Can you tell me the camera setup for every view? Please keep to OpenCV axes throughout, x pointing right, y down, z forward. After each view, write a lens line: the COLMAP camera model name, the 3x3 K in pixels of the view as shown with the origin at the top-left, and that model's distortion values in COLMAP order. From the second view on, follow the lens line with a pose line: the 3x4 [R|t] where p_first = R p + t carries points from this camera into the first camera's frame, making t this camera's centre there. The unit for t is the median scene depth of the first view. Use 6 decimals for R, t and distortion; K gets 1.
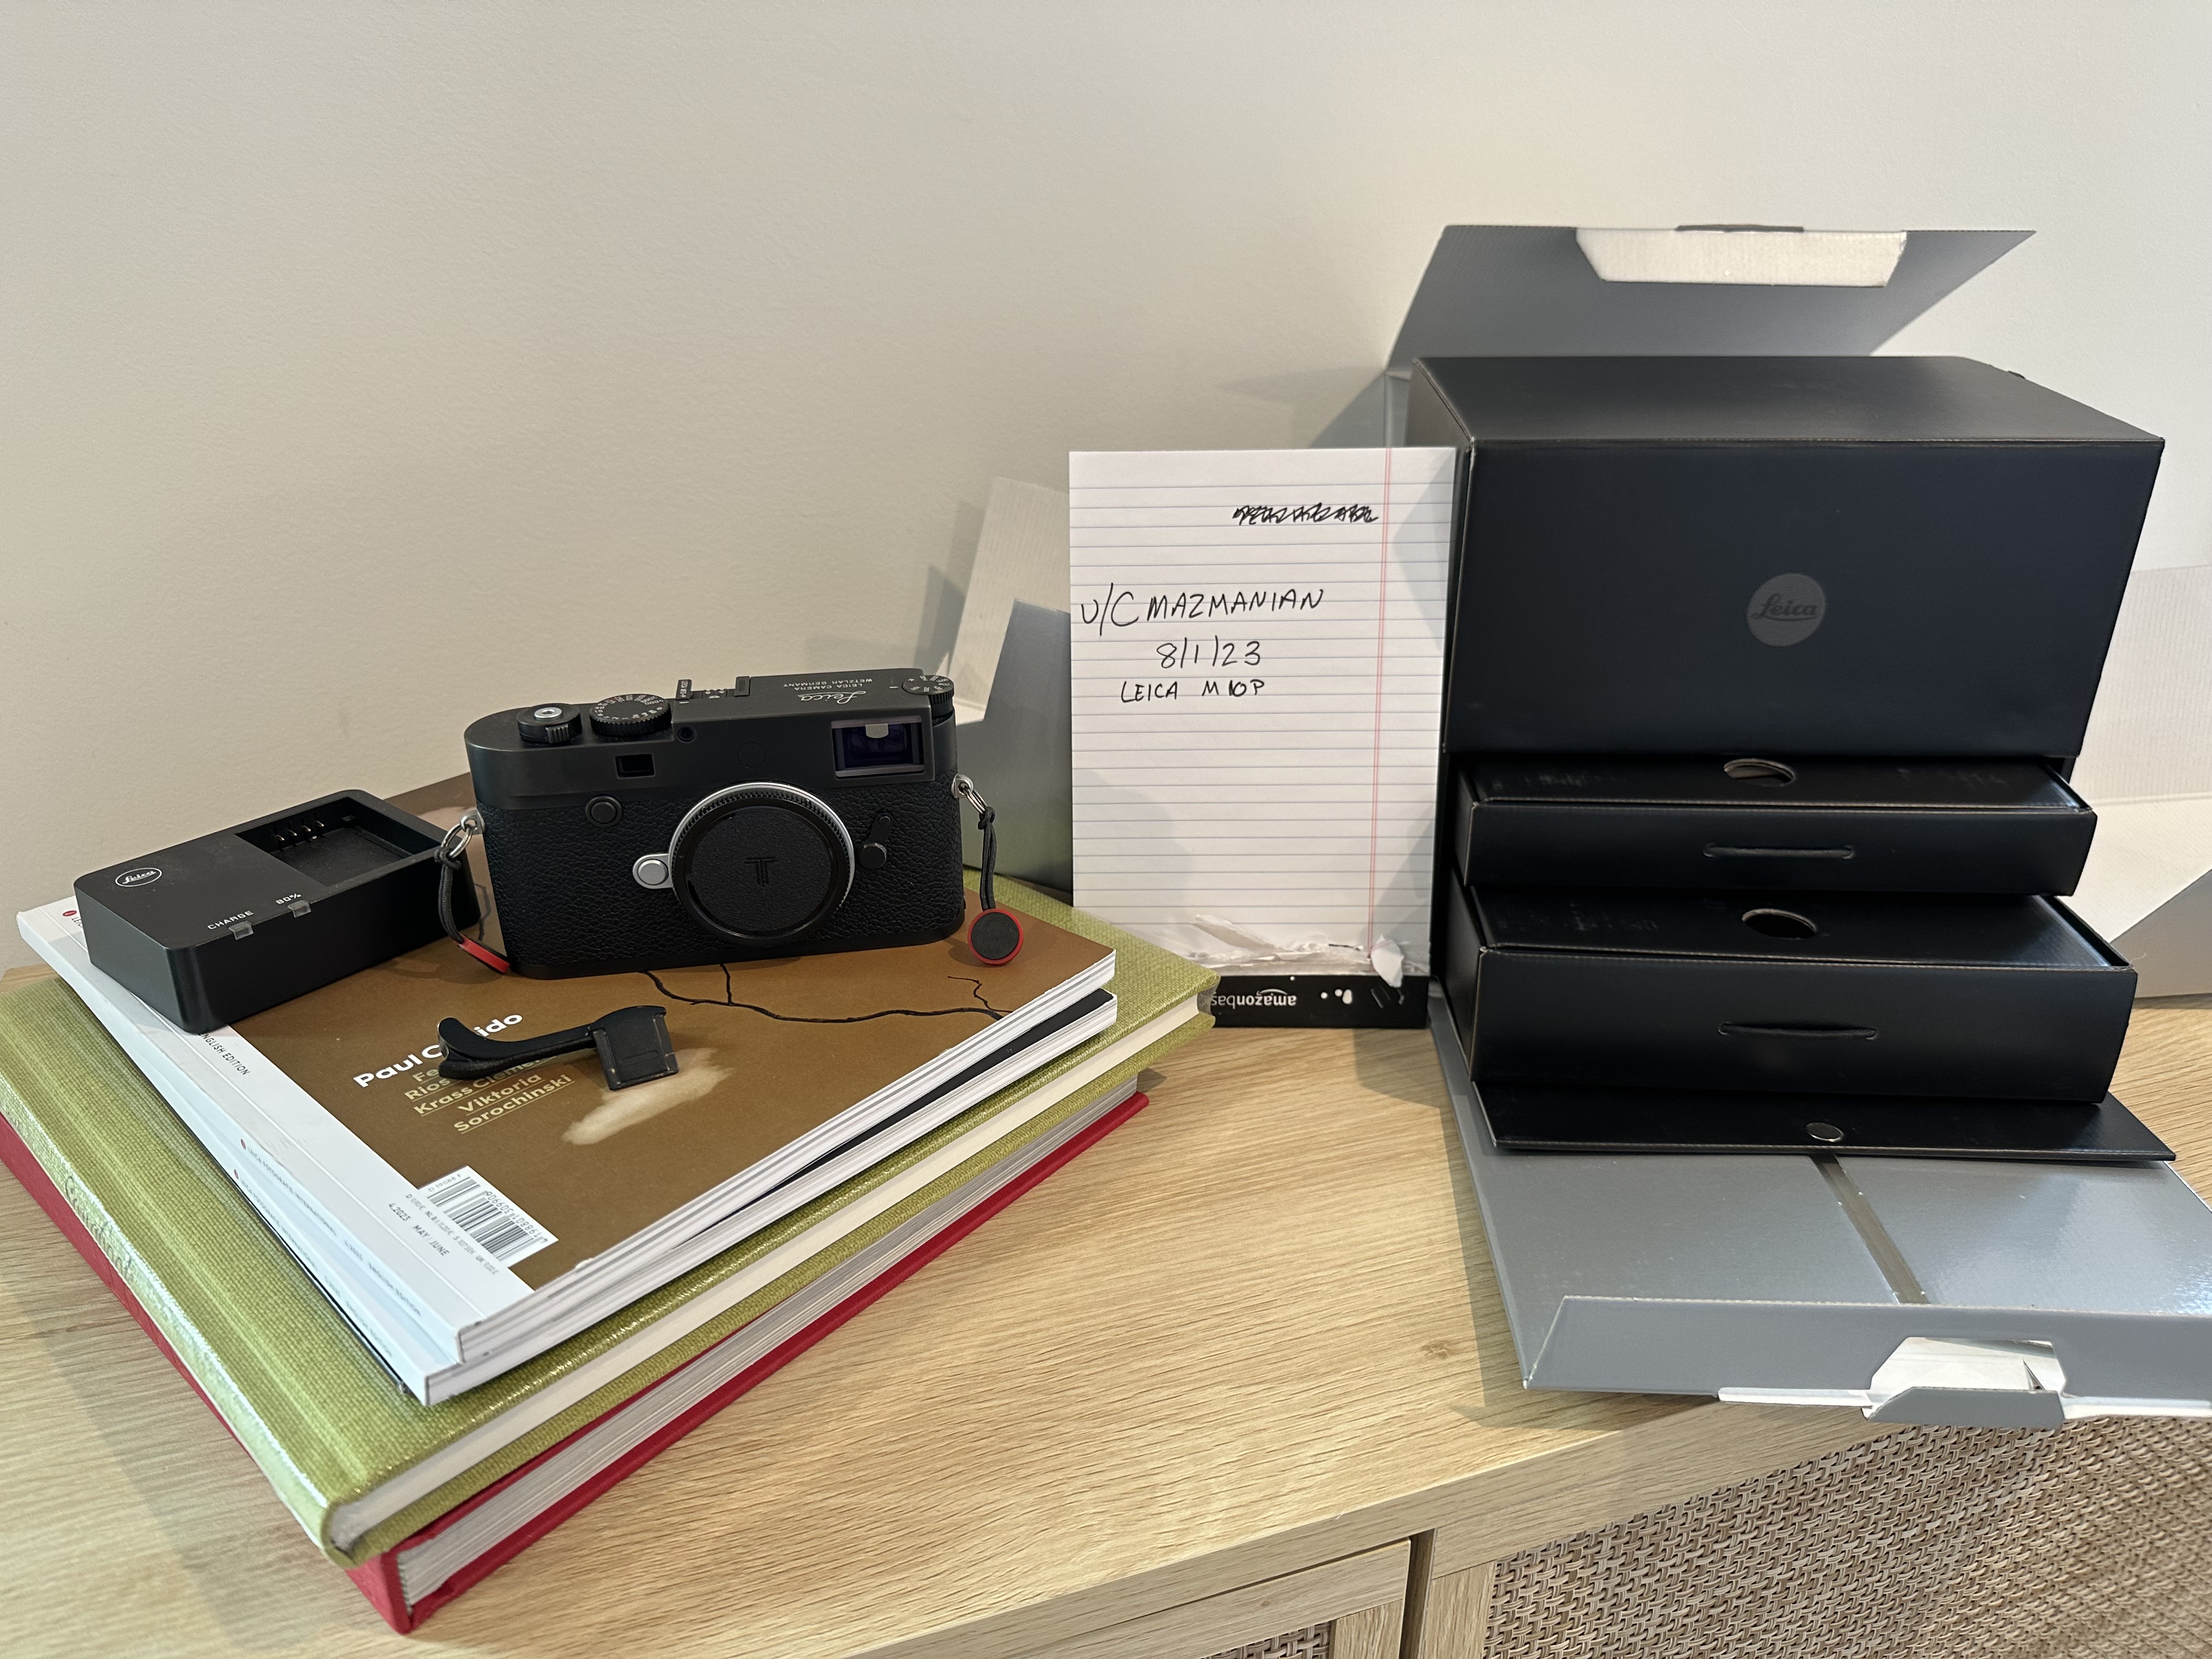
lens RADIAL K [[1567.4, 0, 1106.0], [0, 1567.4, 829.5], [0, 0, 1]] dist [0.127963, -0.250198]
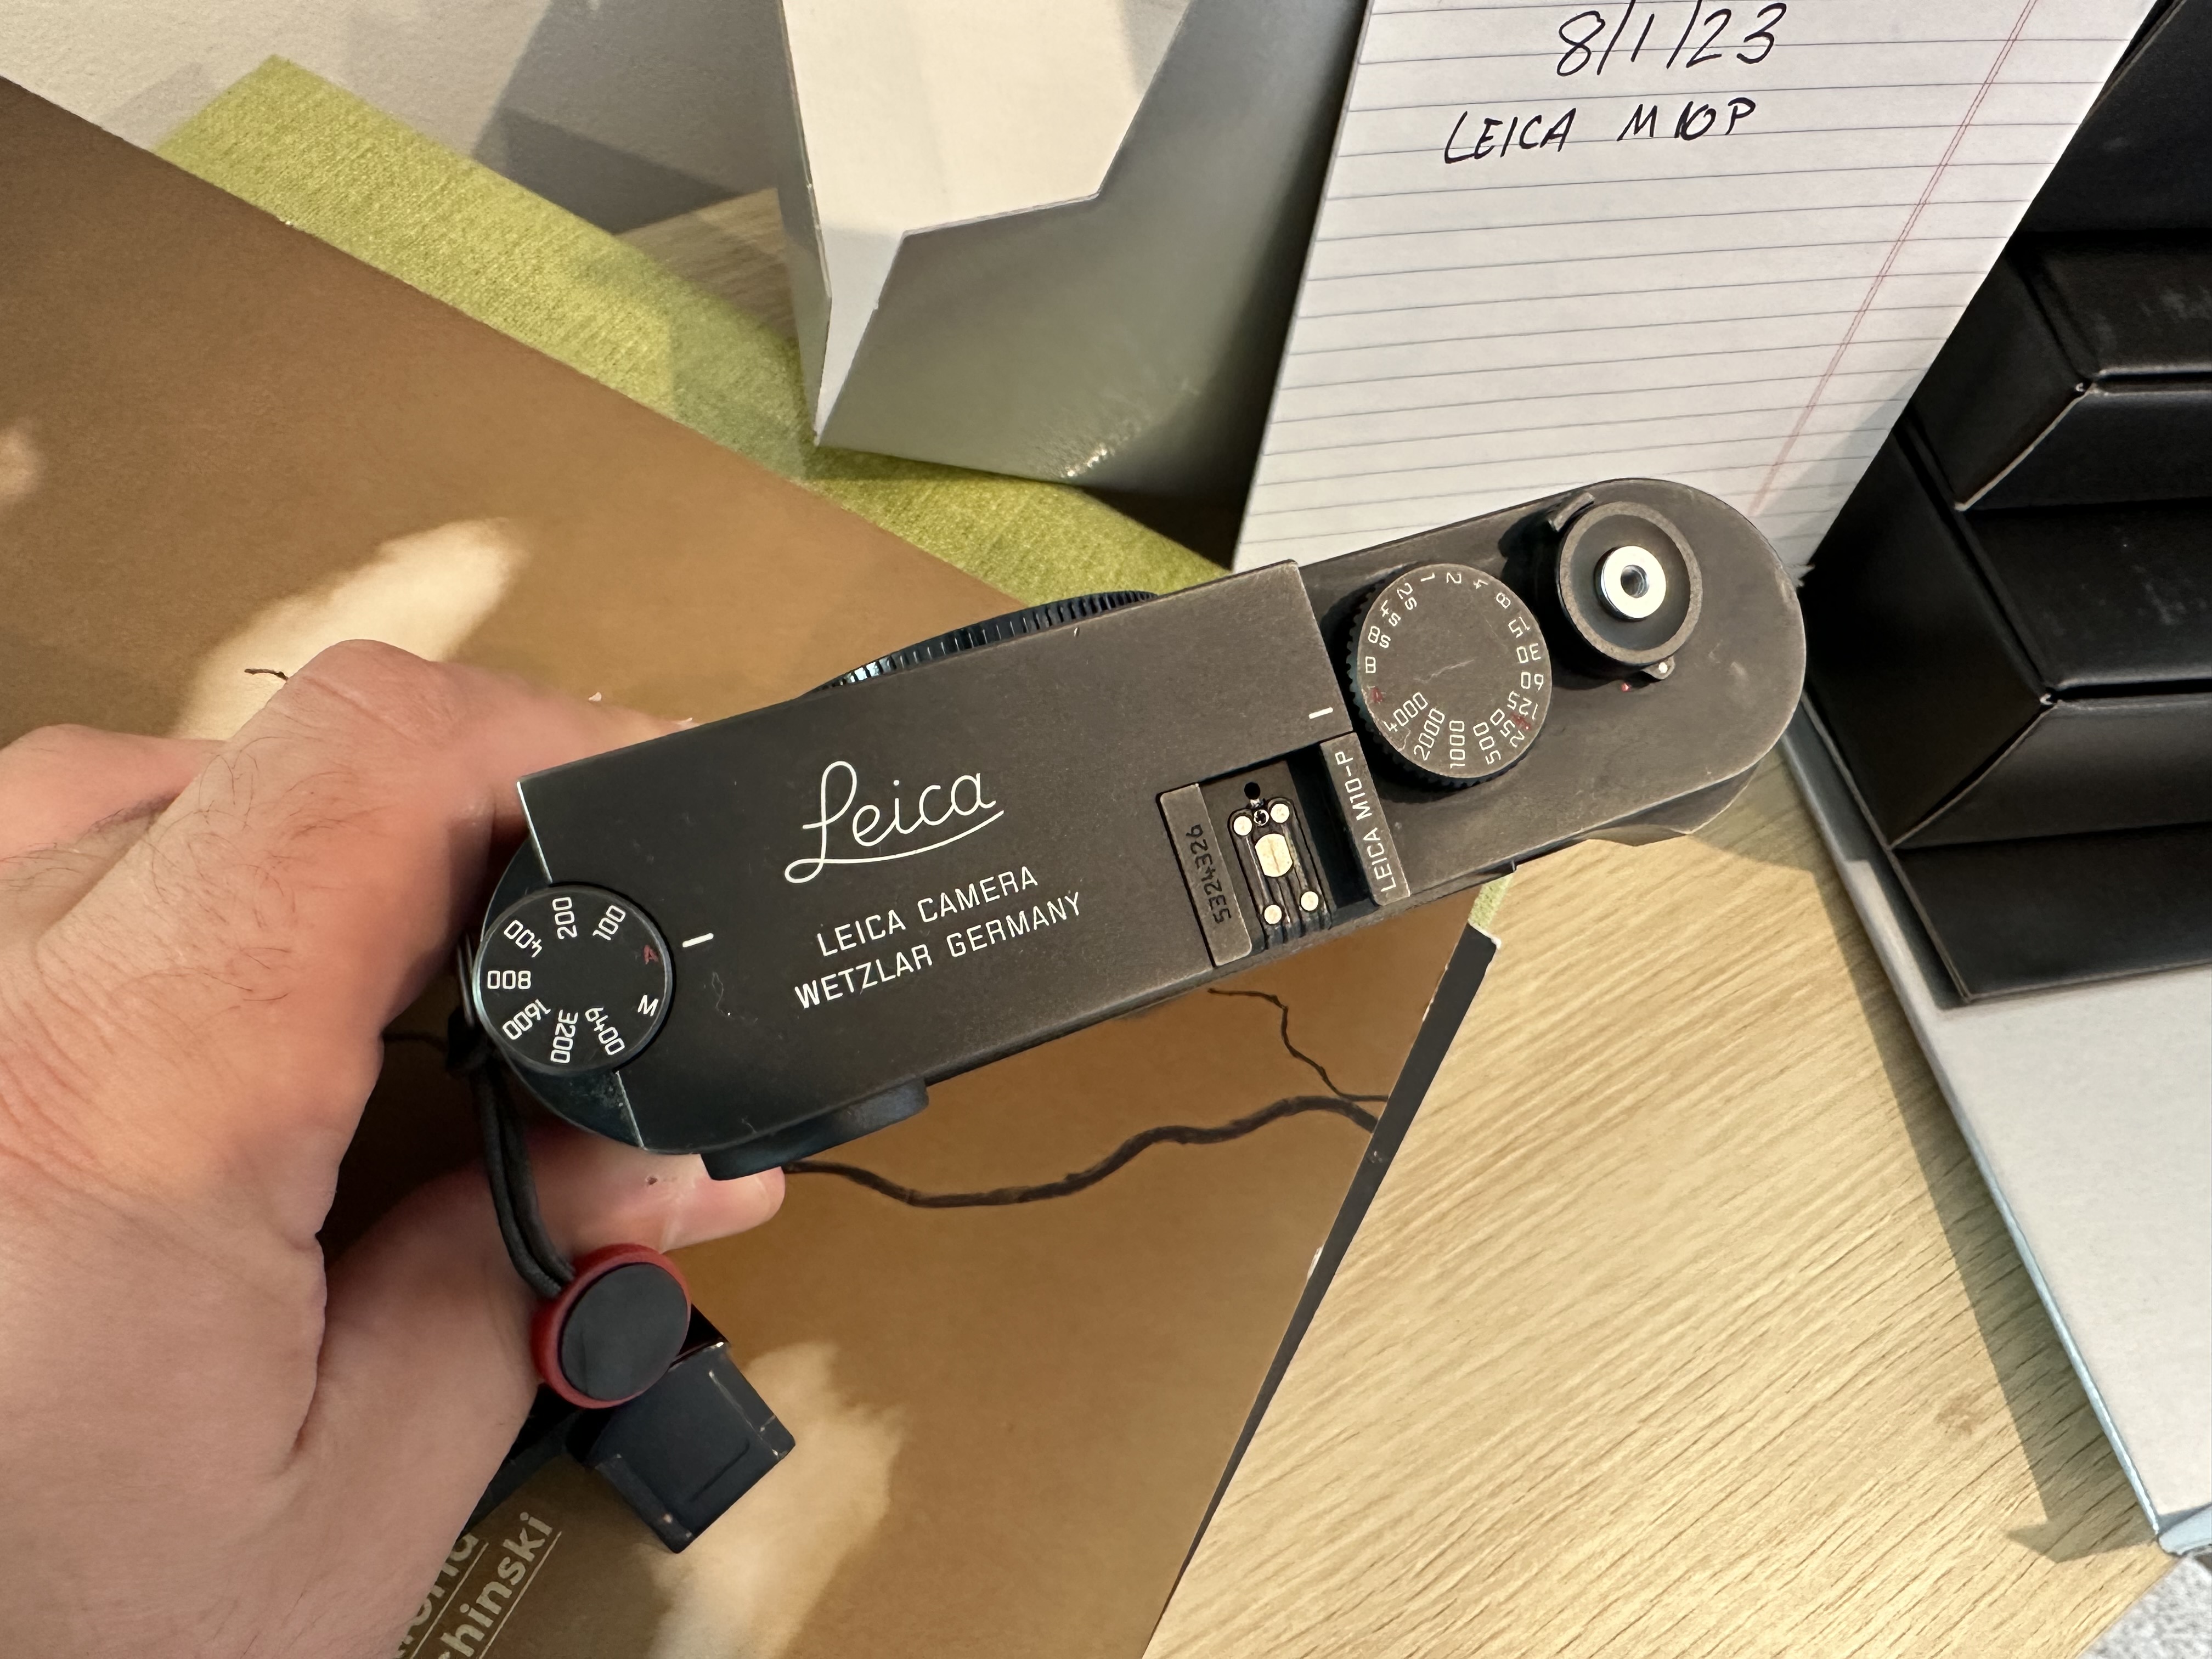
lens RADIAL K [[1593.5, 0, 1041.5], [0, 1593.5, 956.3], [0, 0, 1]] dist [-0.007933, 0.001959]
pose [[0.961408, -0.158052, 0.225199, -0.230940], [-0.026101, 0.762439, 0.646533, -0.198807], [-0.273886, -0.627460, 0.728890, 0.608971]]
